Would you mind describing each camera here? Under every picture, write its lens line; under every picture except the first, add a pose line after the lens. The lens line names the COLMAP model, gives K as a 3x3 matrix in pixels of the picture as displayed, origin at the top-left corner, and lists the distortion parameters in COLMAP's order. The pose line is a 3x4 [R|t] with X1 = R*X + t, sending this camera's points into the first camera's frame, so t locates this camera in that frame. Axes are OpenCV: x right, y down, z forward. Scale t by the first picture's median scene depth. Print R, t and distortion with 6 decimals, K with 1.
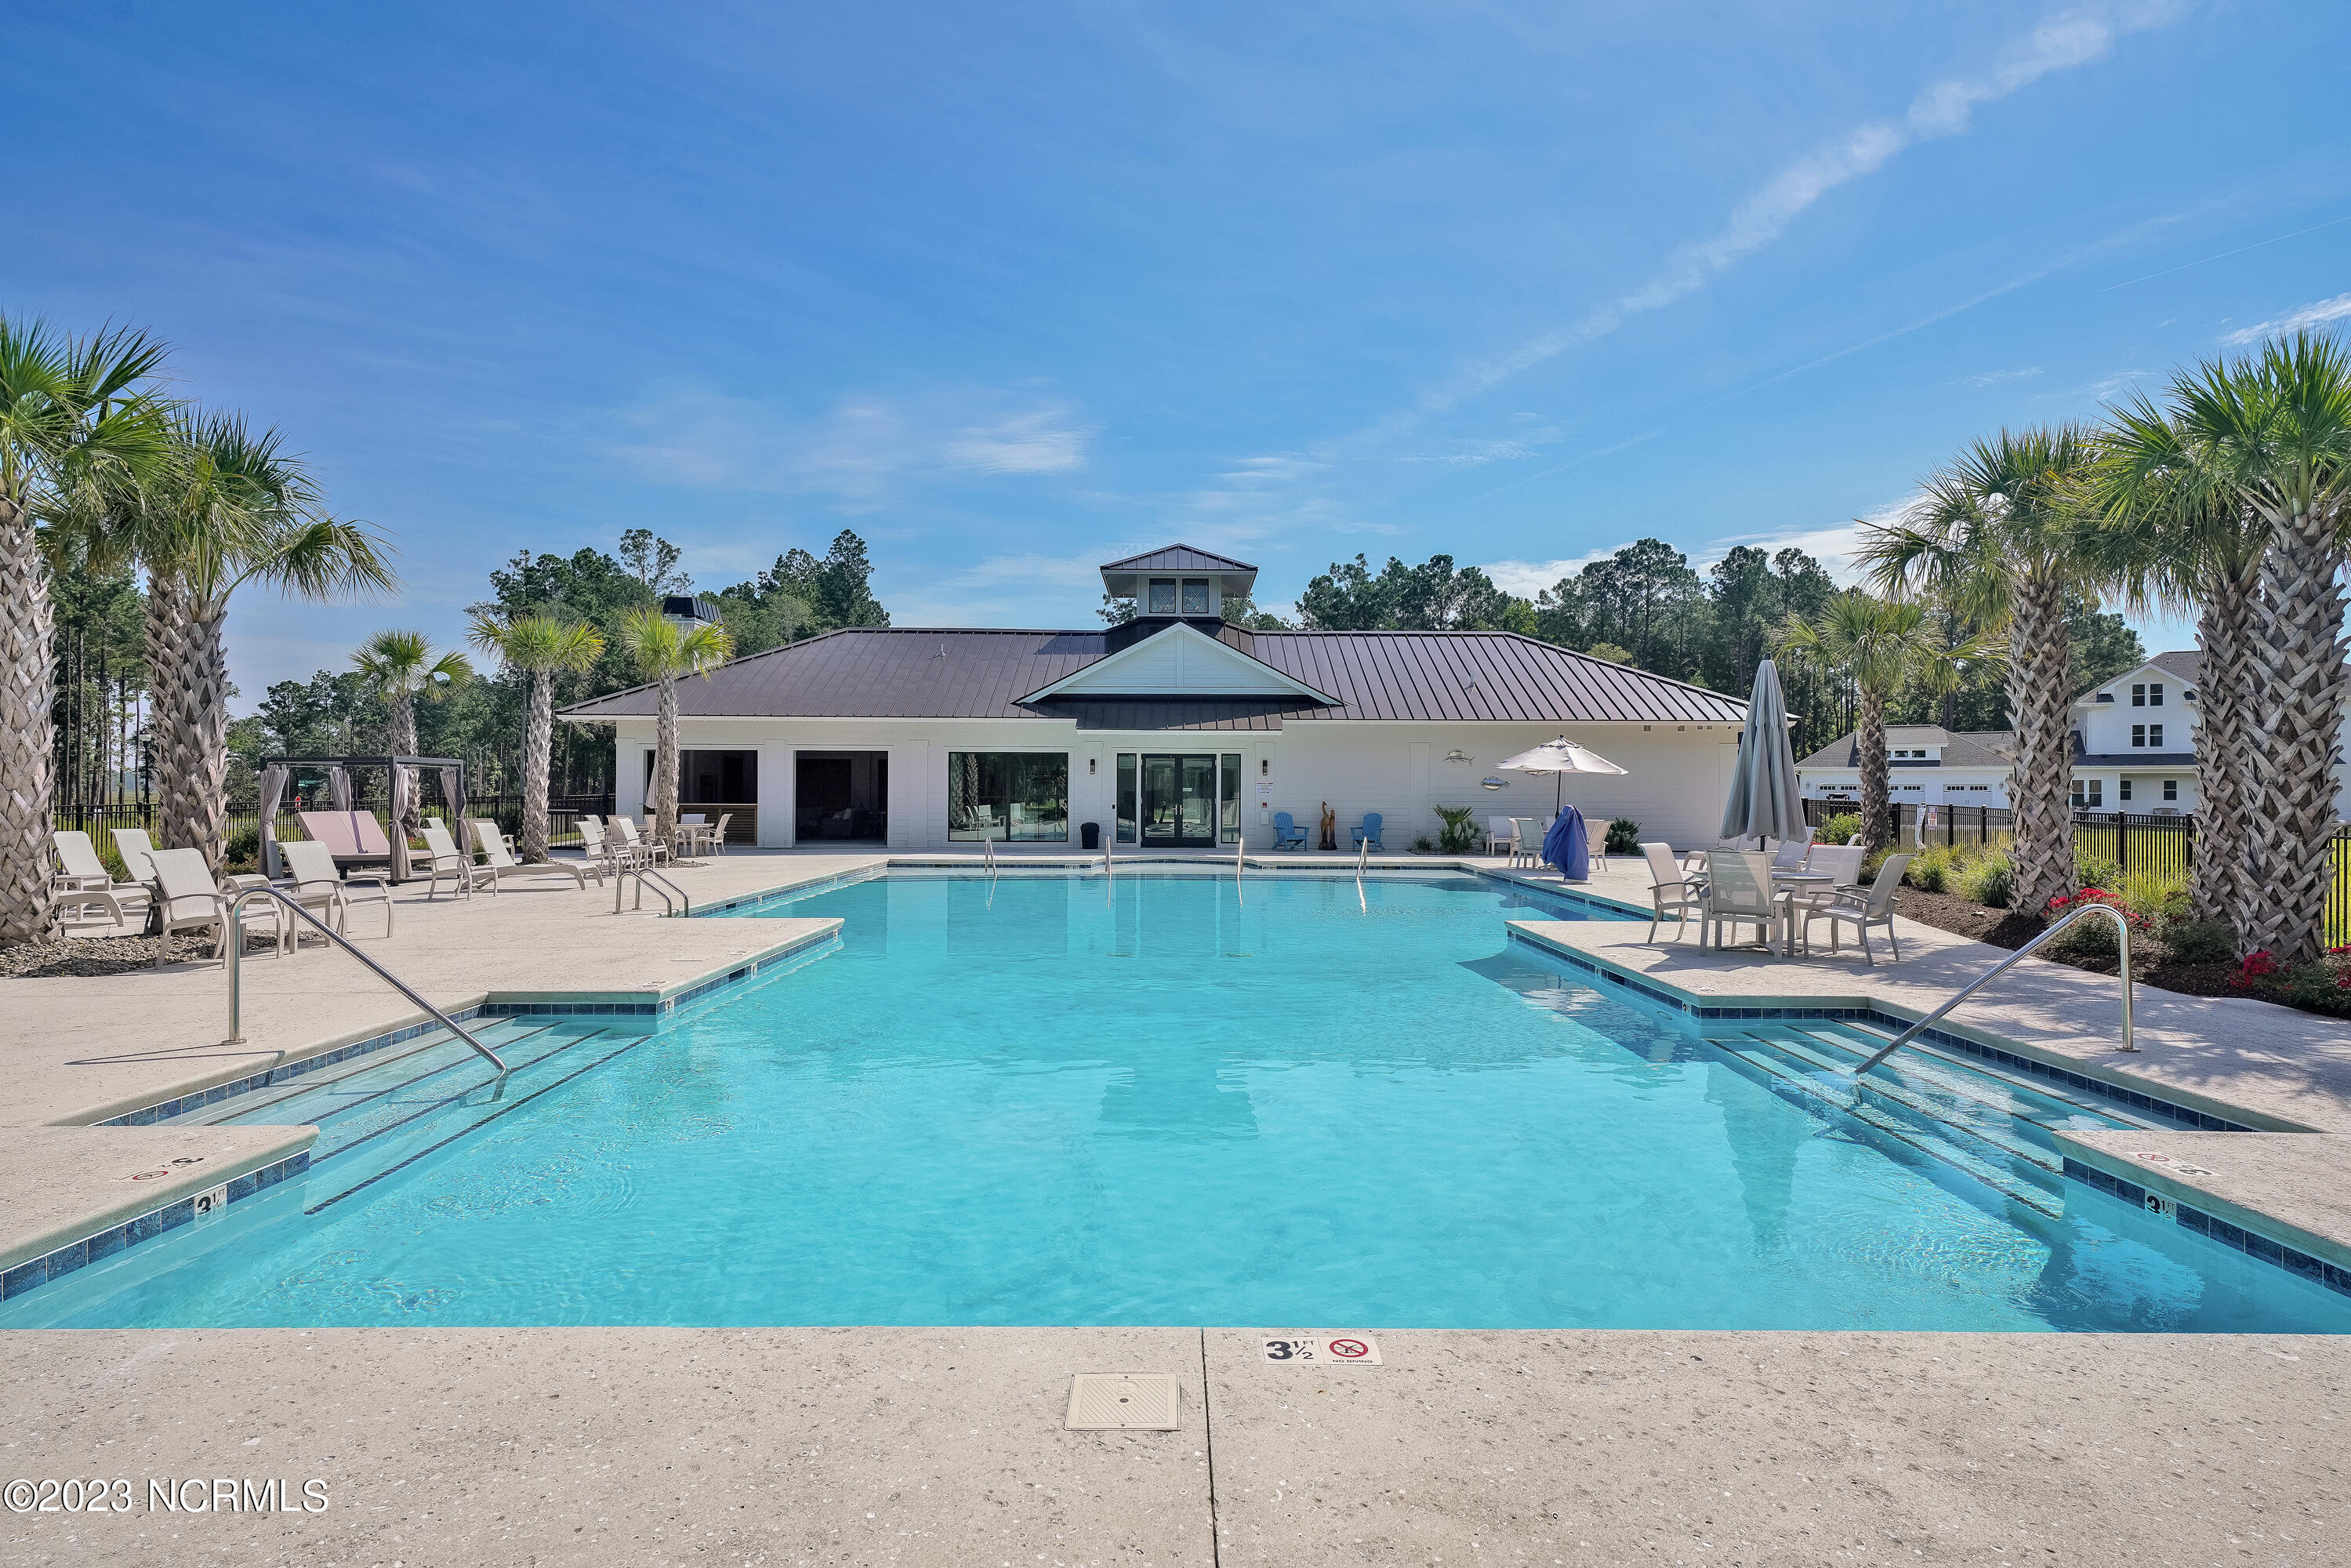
lens RADIAL K [[1236.3, 0, 1194.5], [0, 1236.3, 791.7], [0, 0, 1]] dist [0.018178, -0.003852]
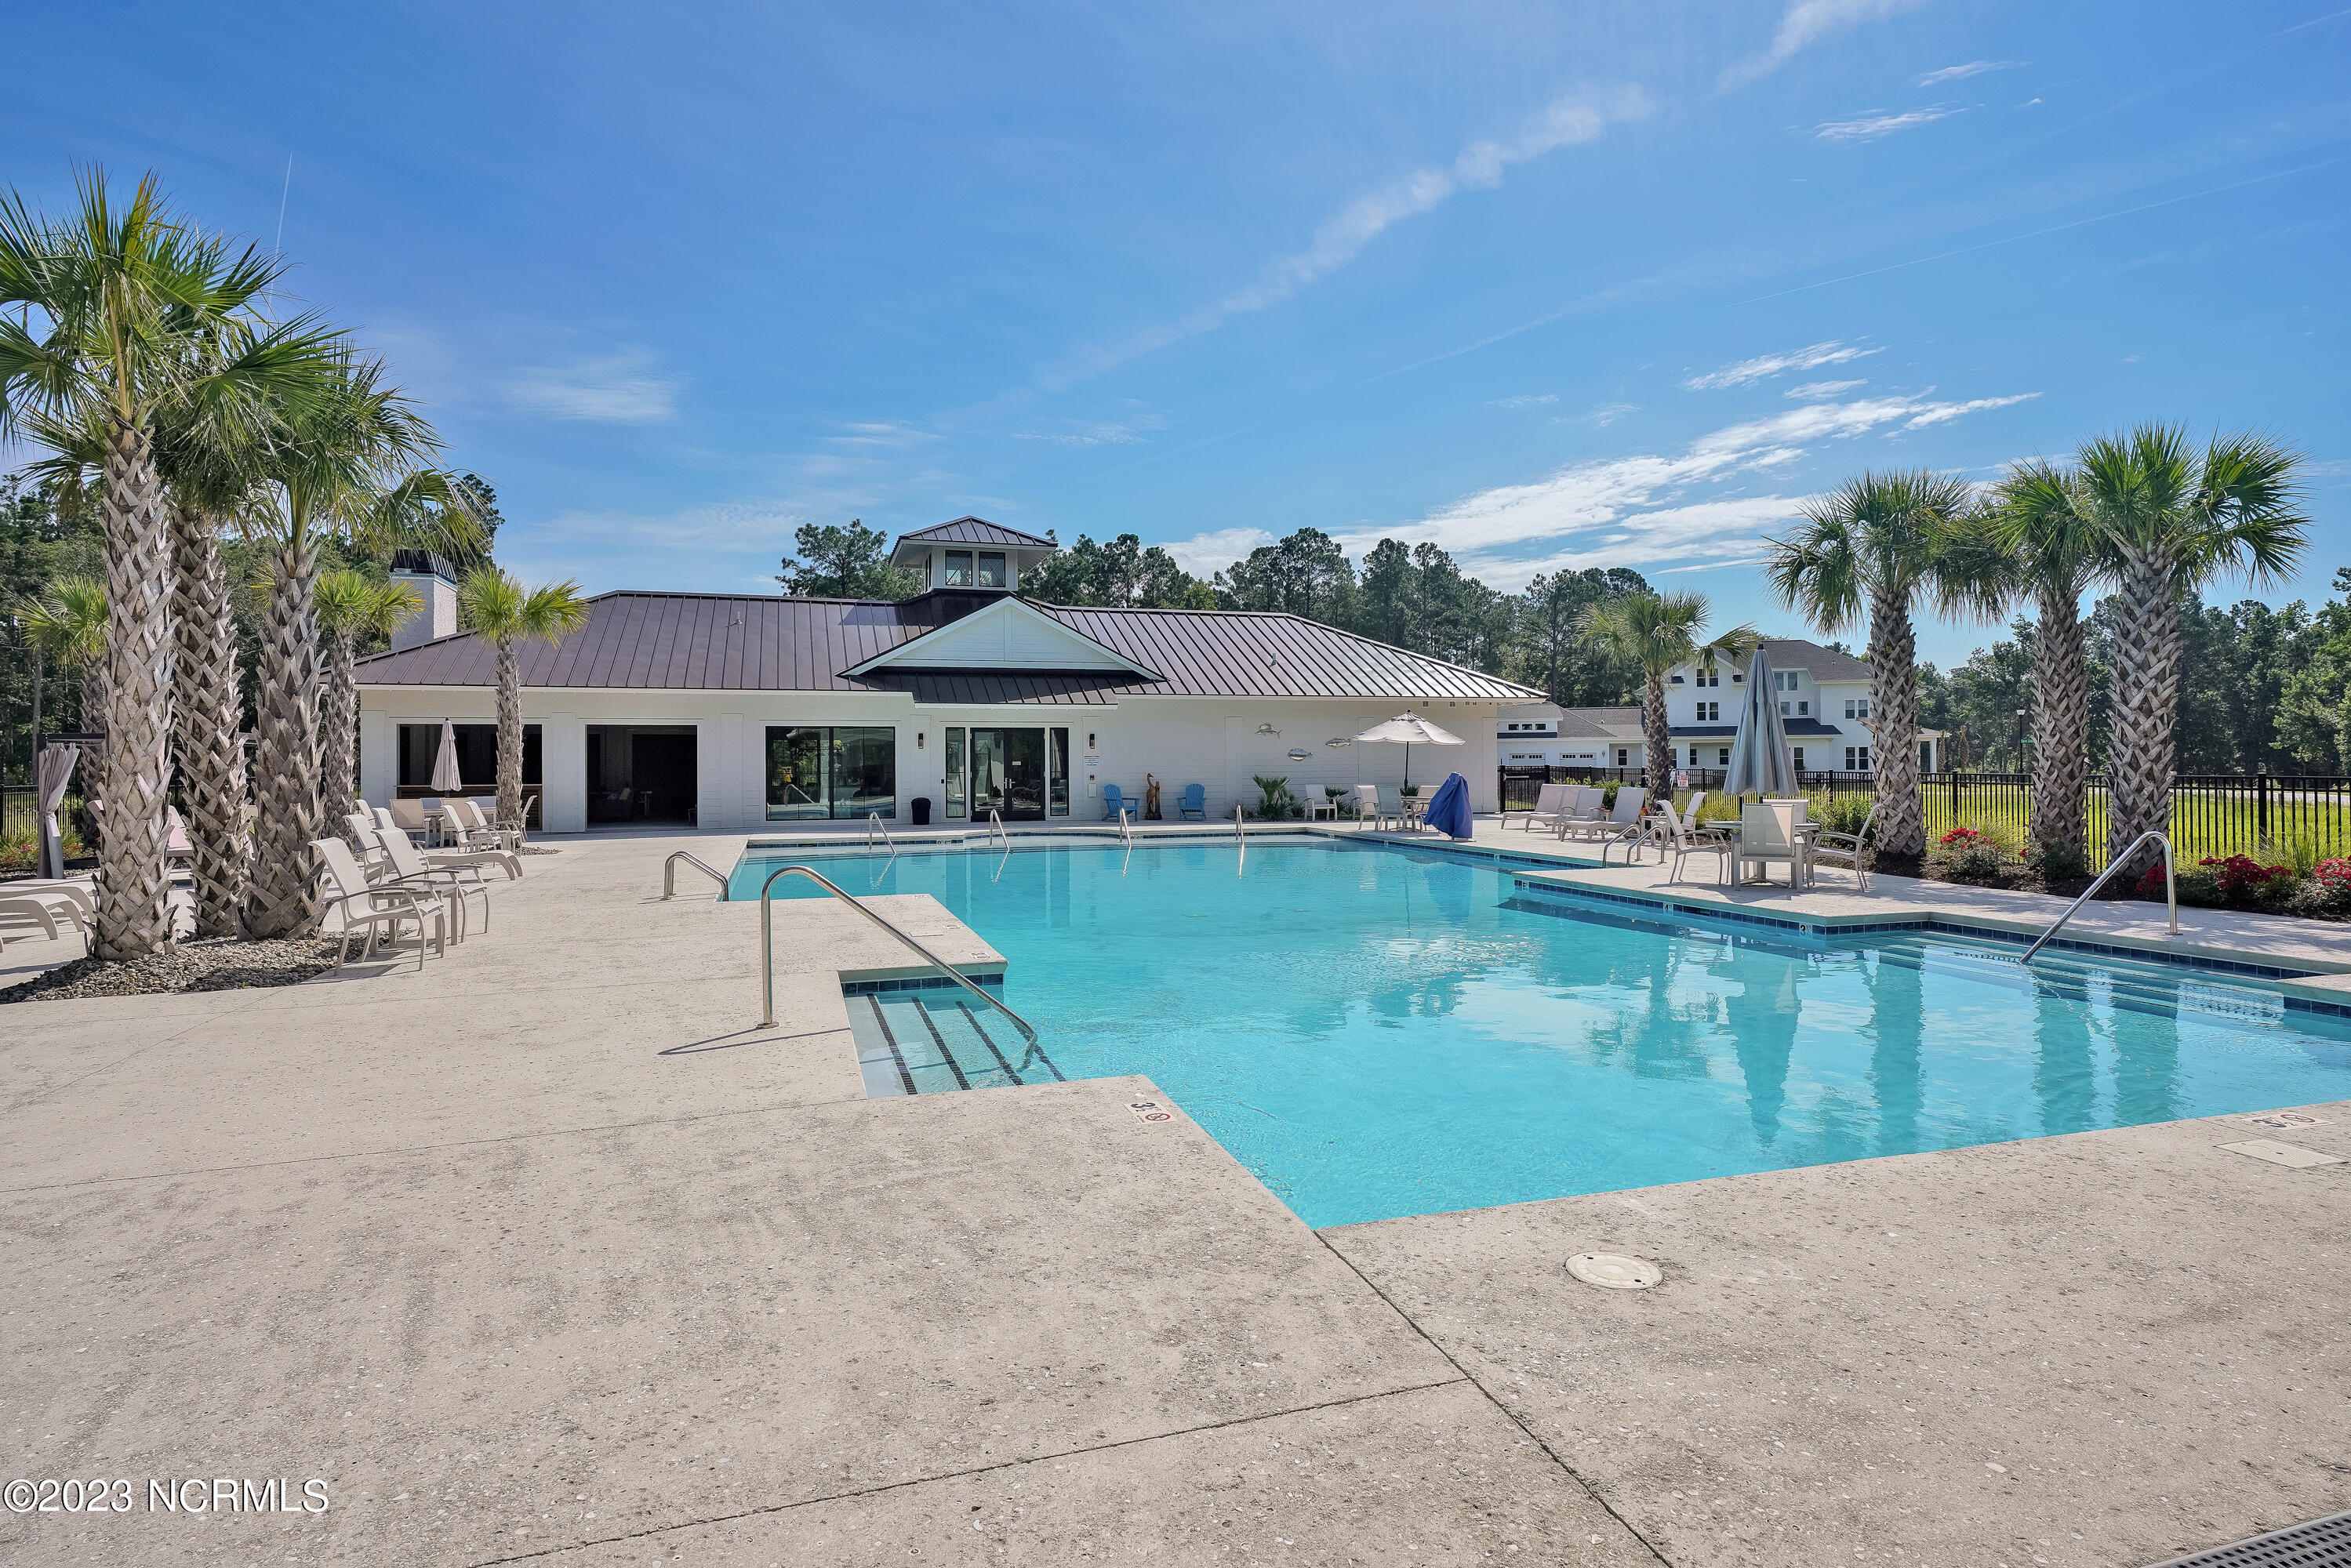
lens RADIAL K [[1236.1, 0, 1209.7], [0, 1236.1, 767.1], [0, 0, 1]] dist [0.018178, -0.003852]
pose [[0.954765, -0.012085, 0.297117, -0.158182], [0.011792, 0.999927, 0.002777, 0.000327], [-0.297129, 0.000852, 0.954837, -0.005213]]
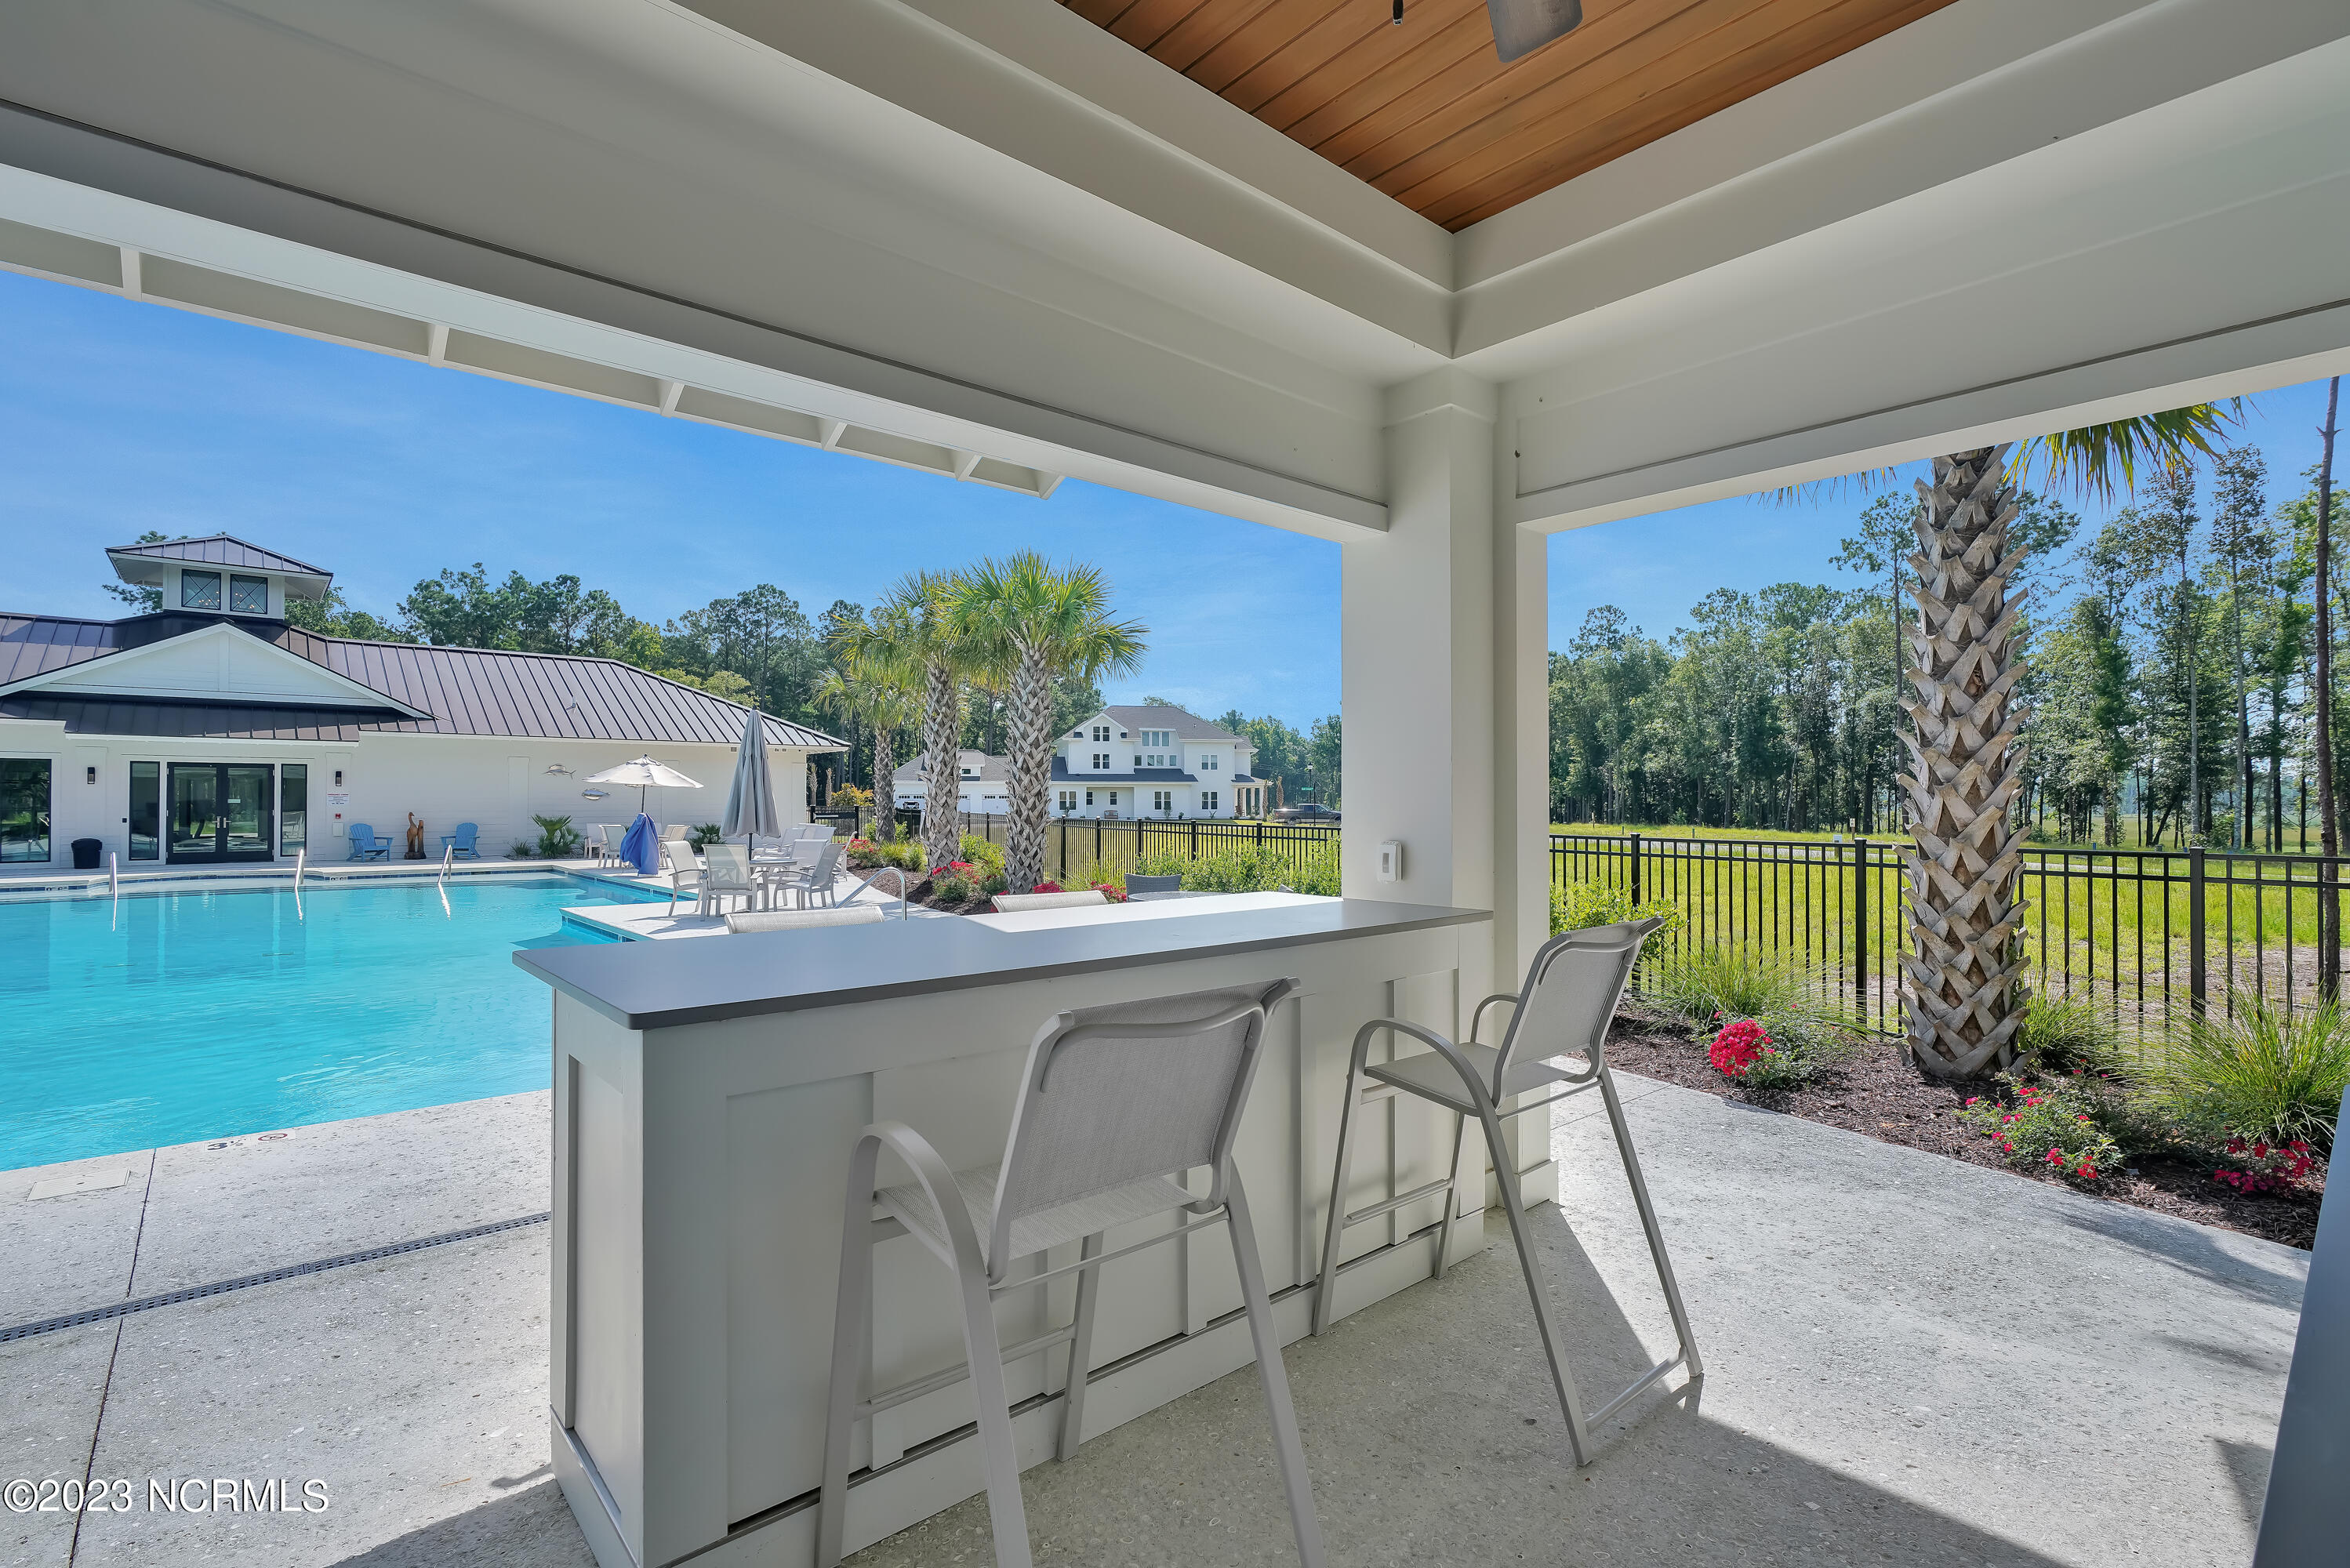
lens RADIAL K [[1081.0, 0, 1168.2], [0, 1081.0, 788.8], [0, 0, 1]] dist [-0.002047, 0.004386]
pose [[0.766869, 0.003482, 0.641795, 0.011203], [0.003248, 0.999951, -0.009307, -0.001080], [-0.641796, 0.009222, 0.766820, -0.092877]]
